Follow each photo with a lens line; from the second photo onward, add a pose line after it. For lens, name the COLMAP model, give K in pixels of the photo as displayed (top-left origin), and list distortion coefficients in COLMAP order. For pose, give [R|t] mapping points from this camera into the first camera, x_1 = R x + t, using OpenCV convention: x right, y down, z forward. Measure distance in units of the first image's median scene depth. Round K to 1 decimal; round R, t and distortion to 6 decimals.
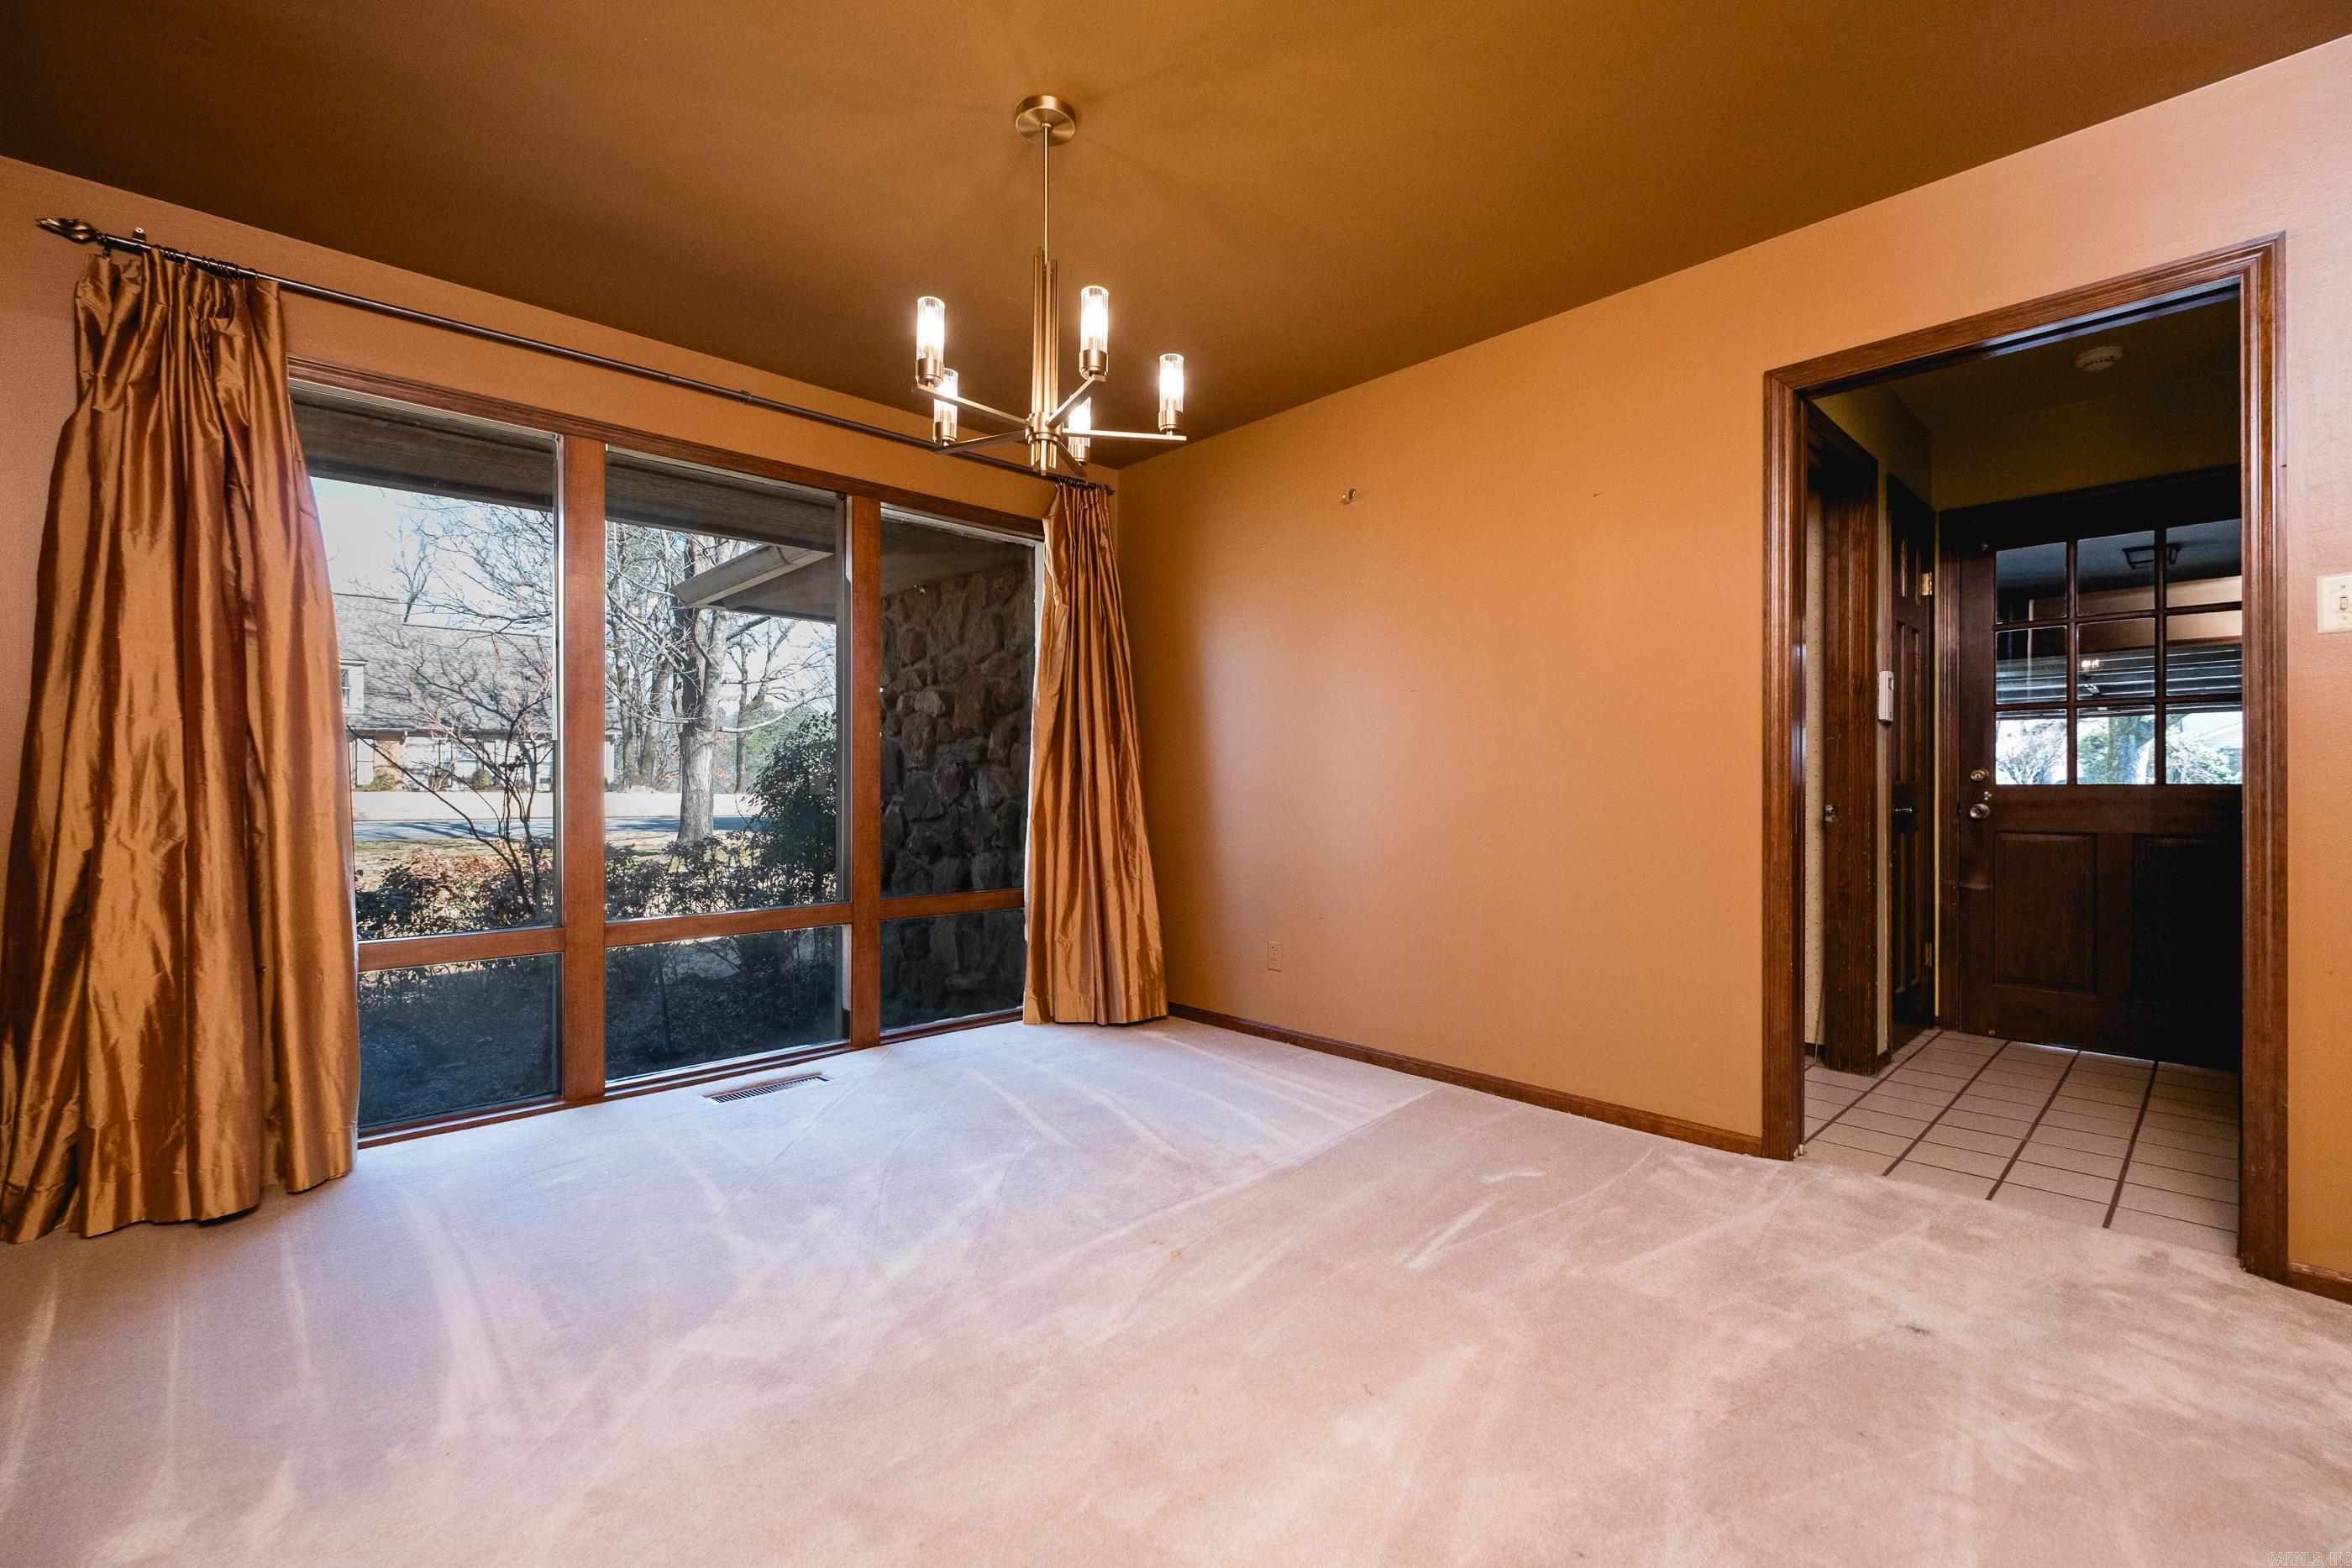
lens RADIAL K [[1036.2, 0, 1208.8], [0, 1036.2, 783.8], [0, 0, 1]] dist [0.005753, -0.004069]
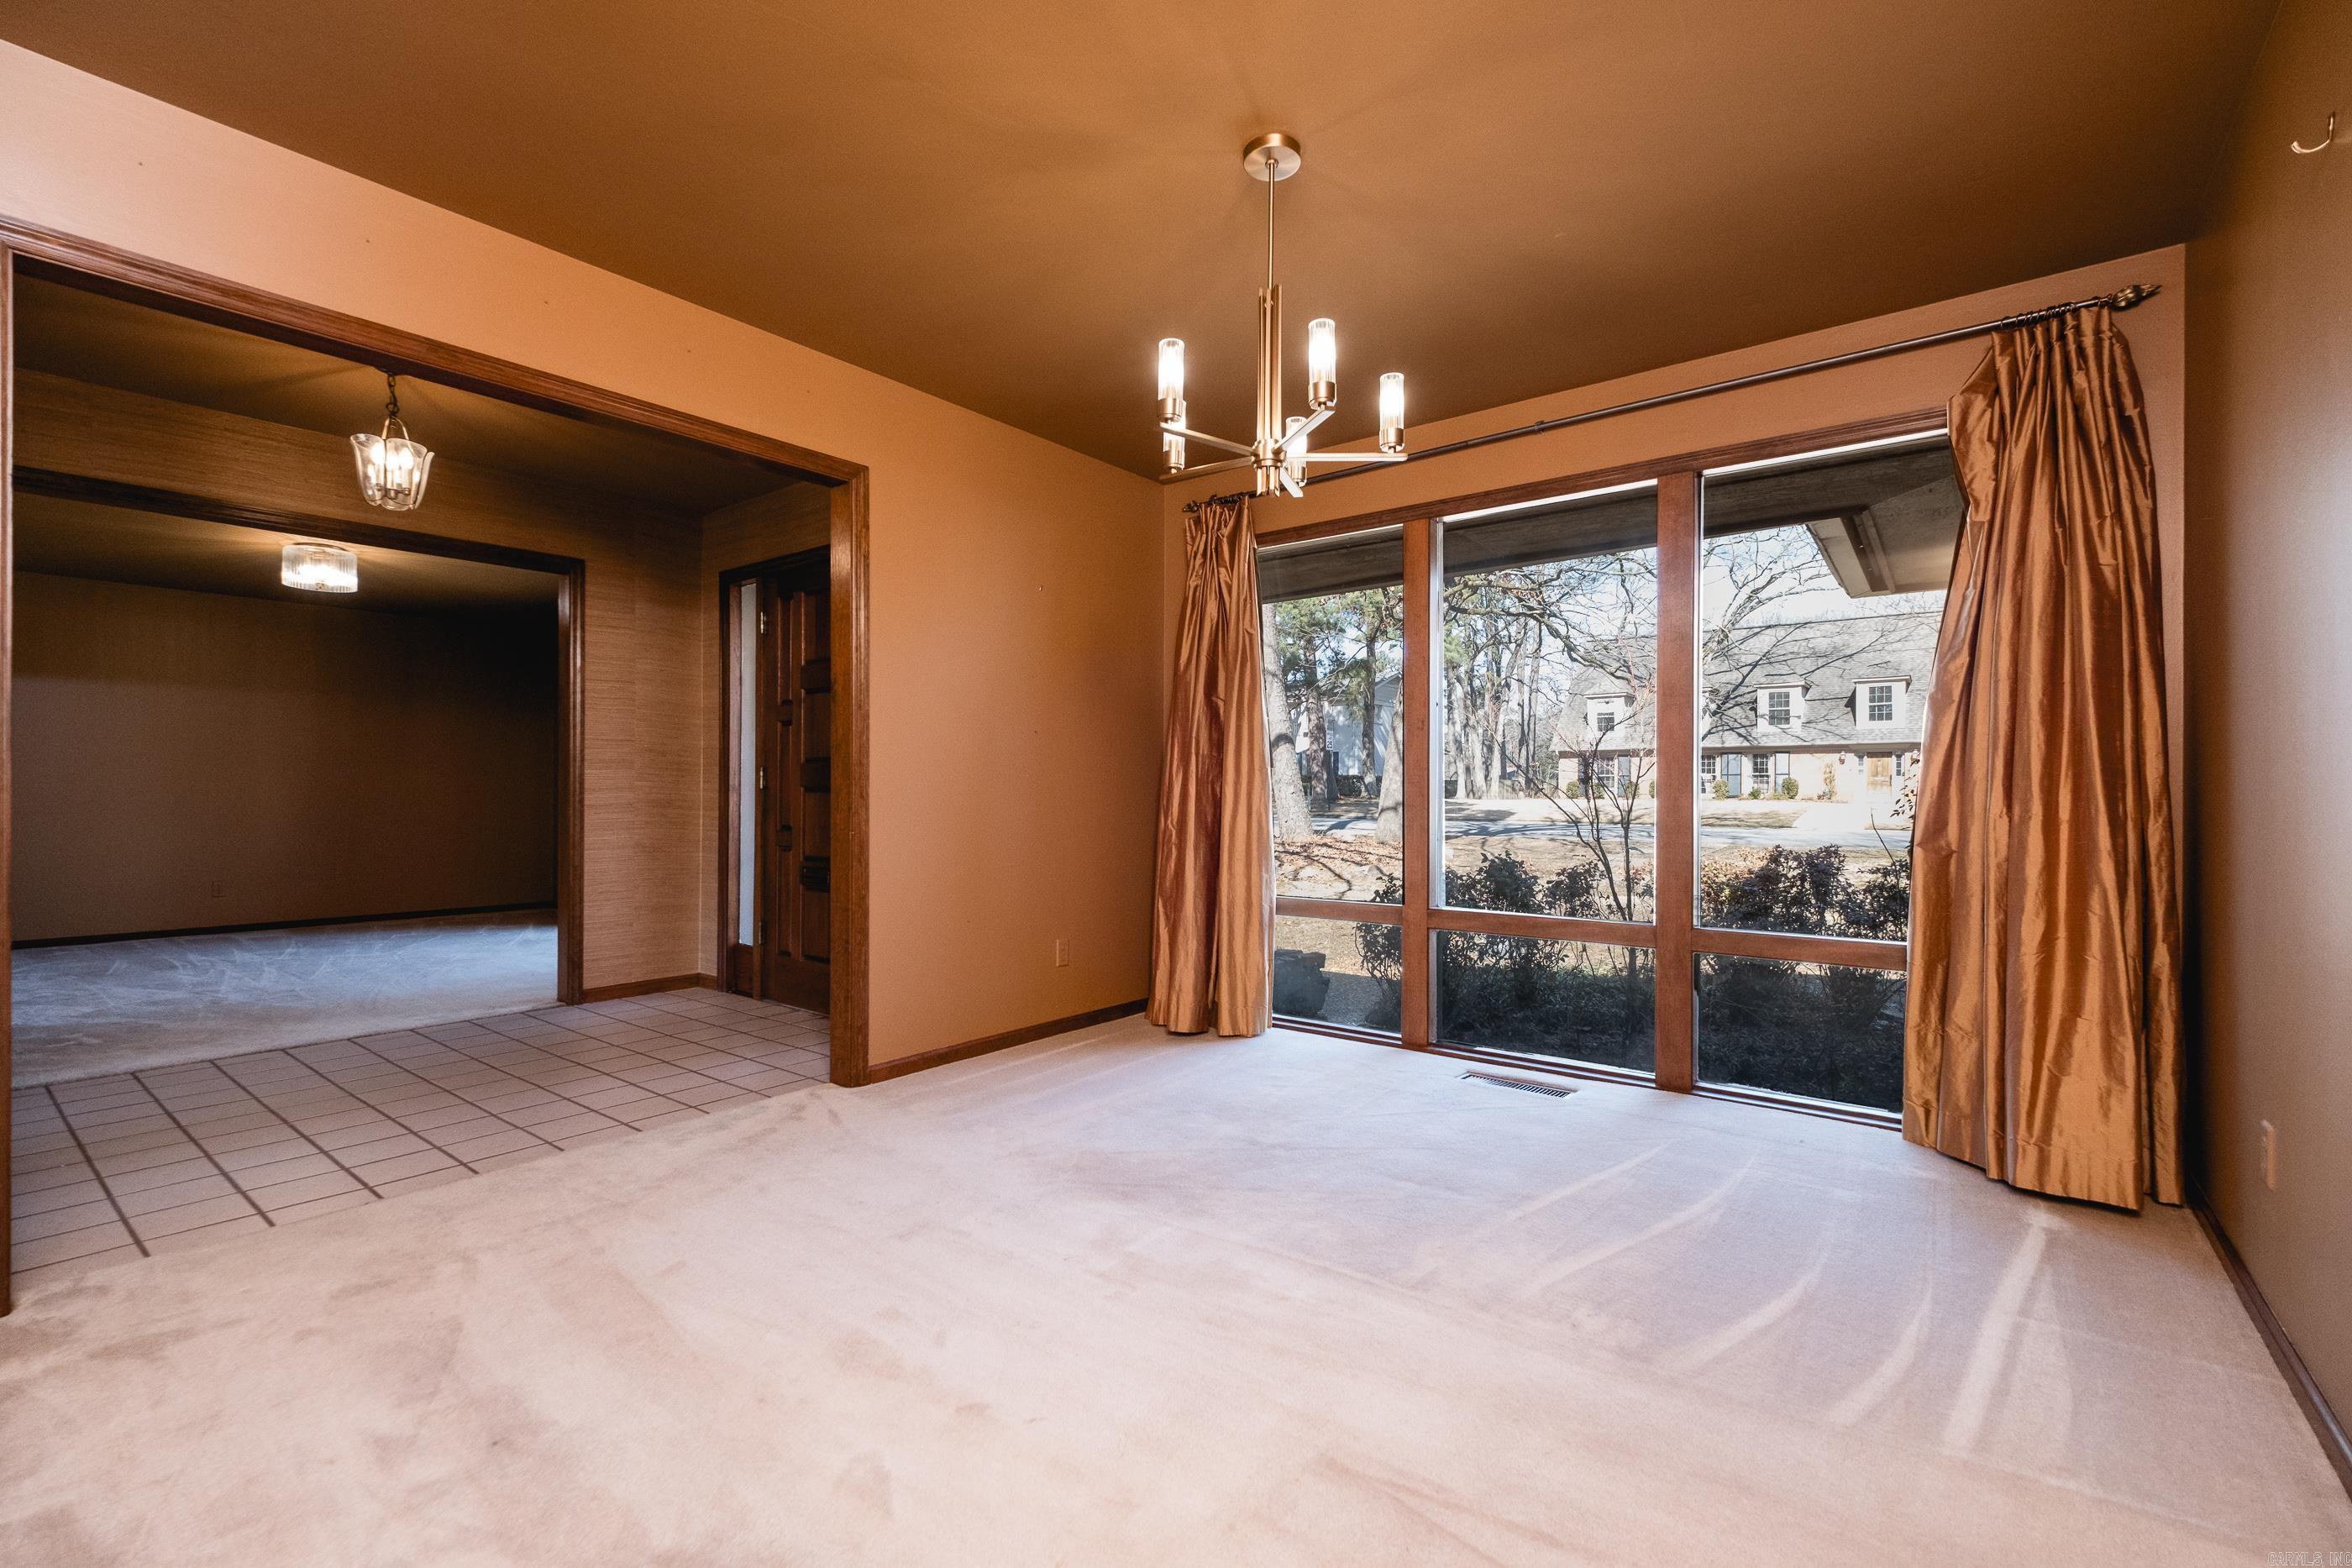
lens RADIAL K [[1036.2, 0, 1151.7], [0, 1036.2, 784.1], [0, 0, 1]] dist [0.005753, -0.004069]
pose [[0.127586, 0.002576, -0.991824, 0.449449], [0.000377, 0.999996, 0.002645, -0.014813], [0.991827, -0.000711, 0.127585, 0.373868]]
